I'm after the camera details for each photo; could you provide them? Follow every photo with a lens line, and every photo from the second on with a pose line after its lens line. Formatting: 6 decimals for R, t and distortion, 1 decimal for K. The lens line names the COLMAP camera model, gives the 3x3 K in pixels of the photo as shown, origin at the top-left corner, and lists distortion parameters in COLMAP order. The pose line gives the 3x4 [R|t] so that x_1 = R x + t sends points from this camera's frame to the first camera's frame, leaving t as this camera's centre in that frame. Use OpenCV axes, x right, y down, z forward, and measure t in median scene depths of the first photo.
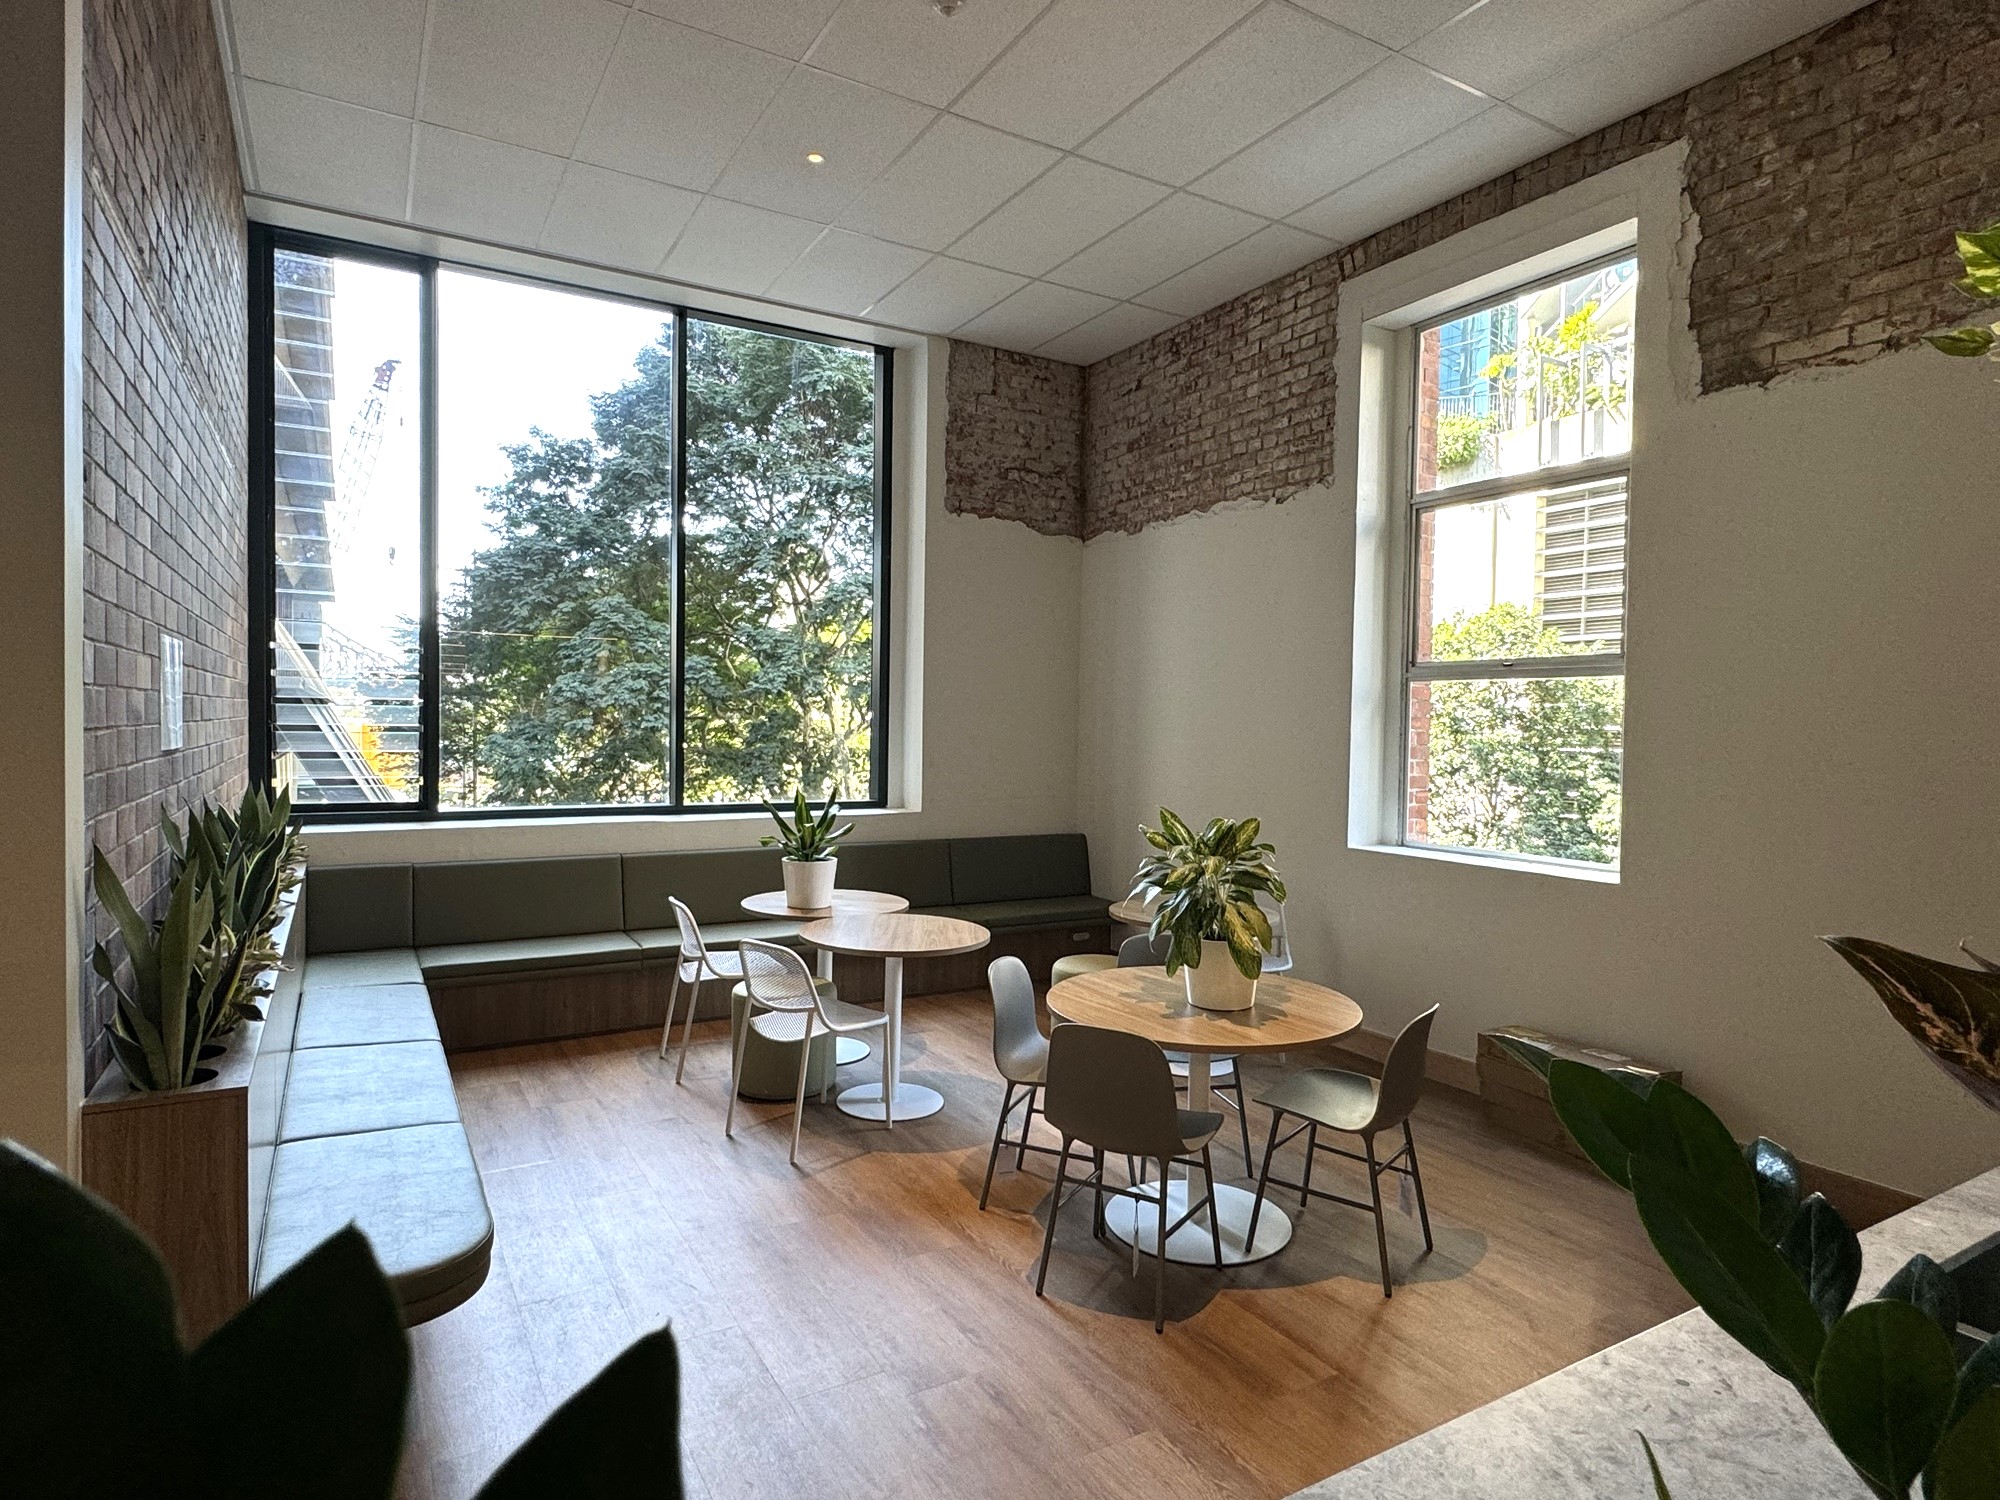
lens RADIAL K [[1103.6, 0, 997.6], [0, 1103.6, 752.3], [0, 0, 1]] dist [0.001071, -0.000028]
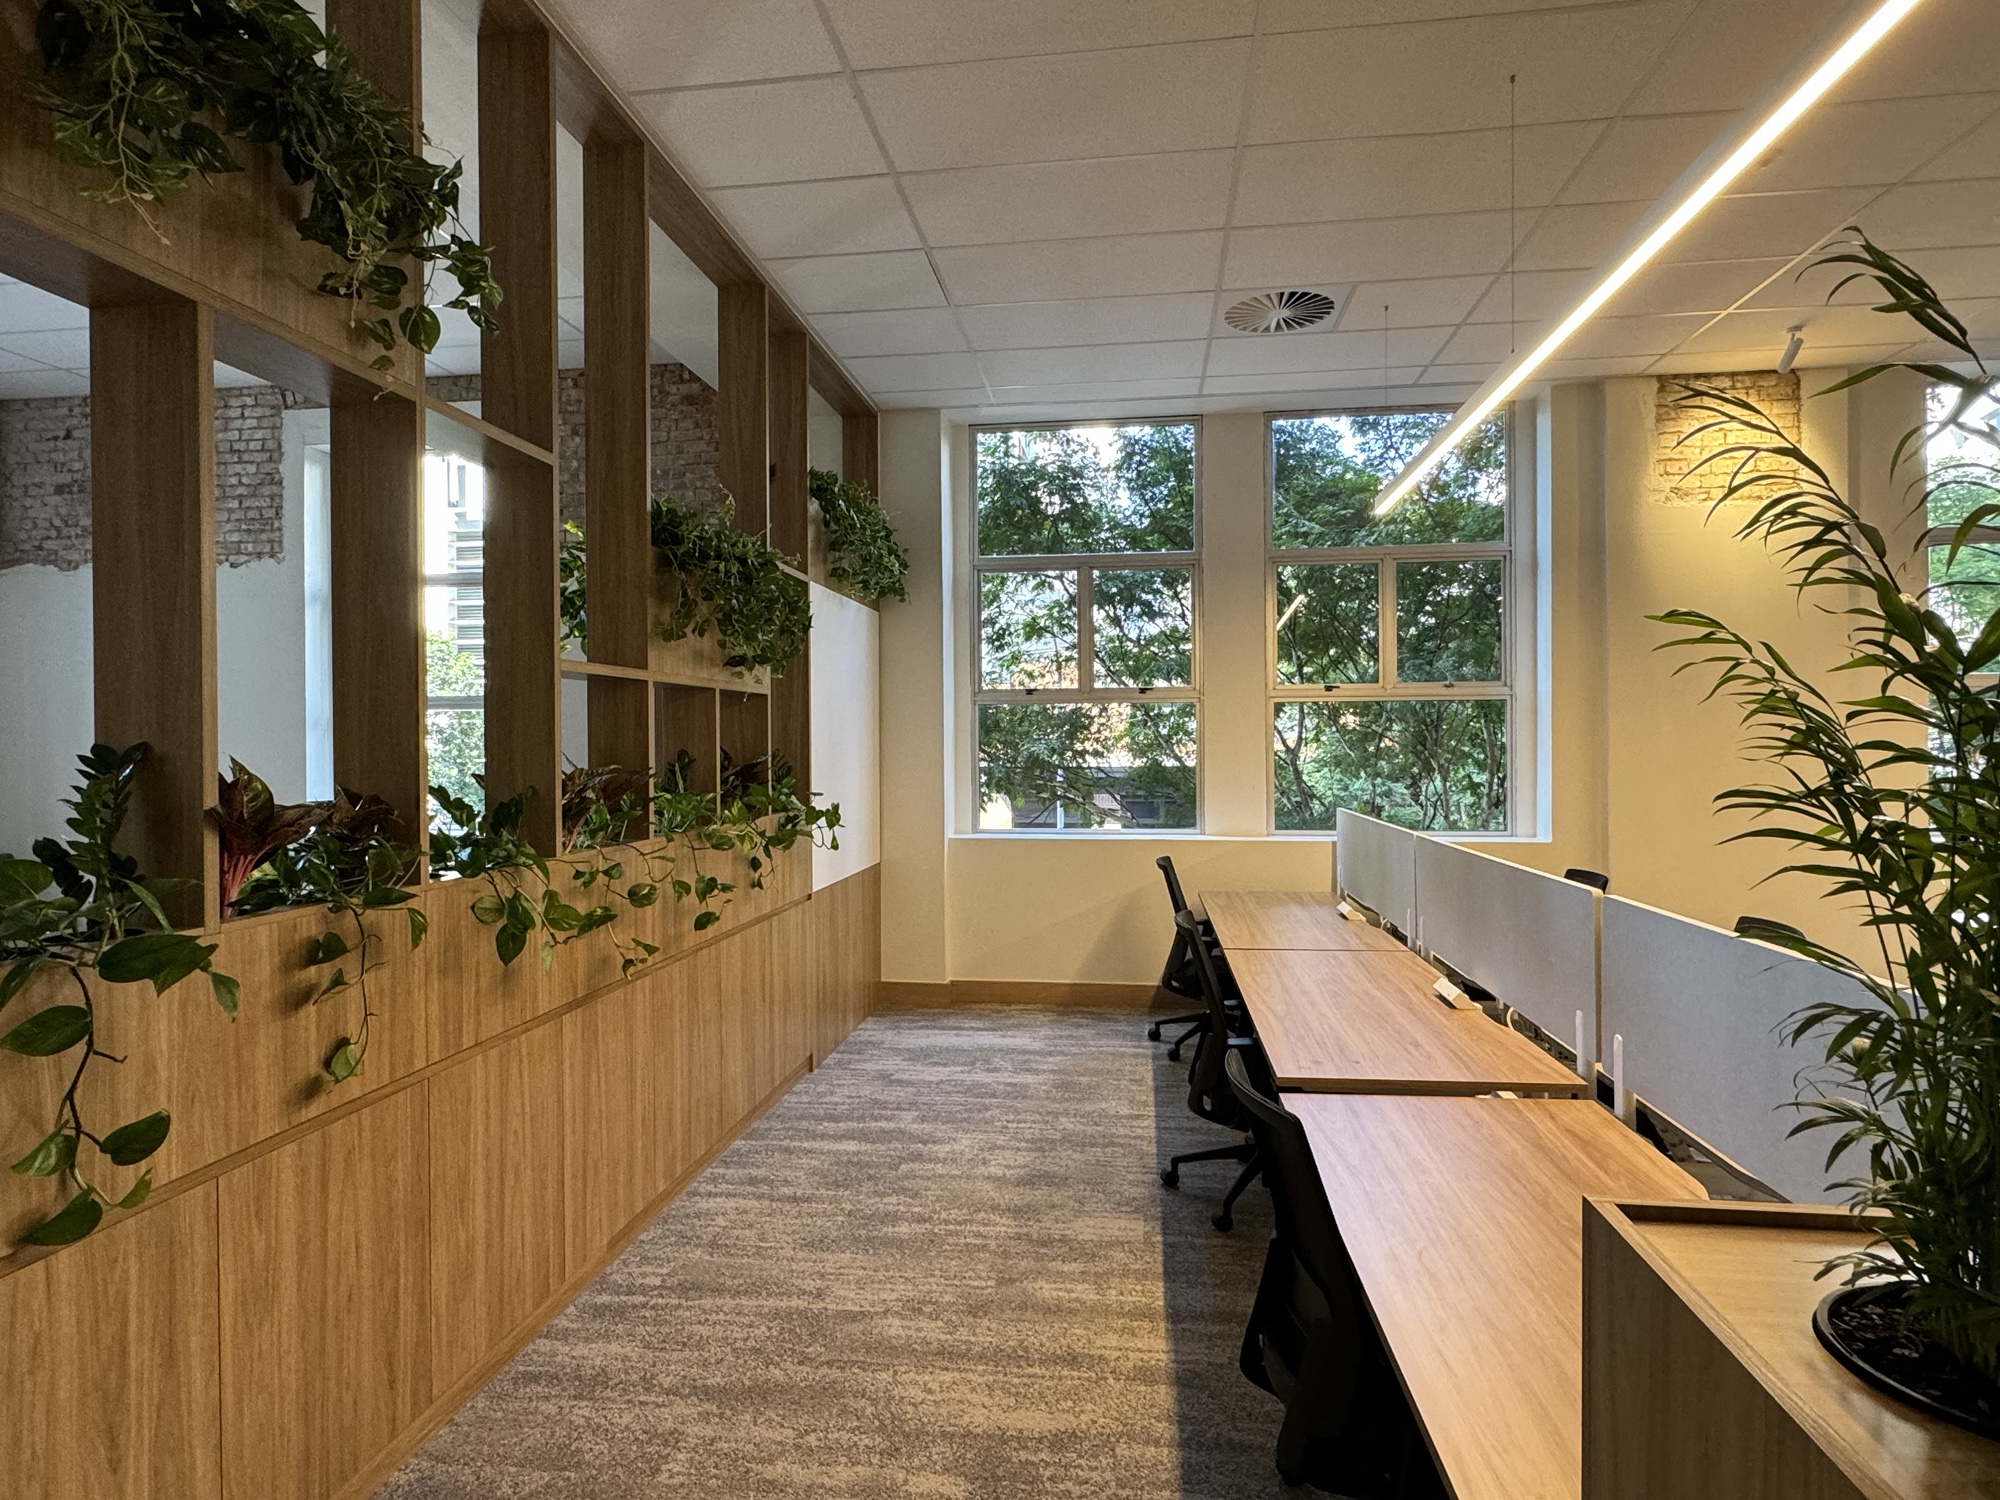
lens RADIAL K [[1103.6, 0, 998.4], [0, 1103.6, 749.3], [0, 0, 1]] dist [0.001071, -0.000028]
pose [[0.614826, -0.024234, 0.788290, -0.205338], [0.036285, 0.999339, 0.002422, 0.010233], [-0.787828, 0.027114, 0.615299, -0.456143]]
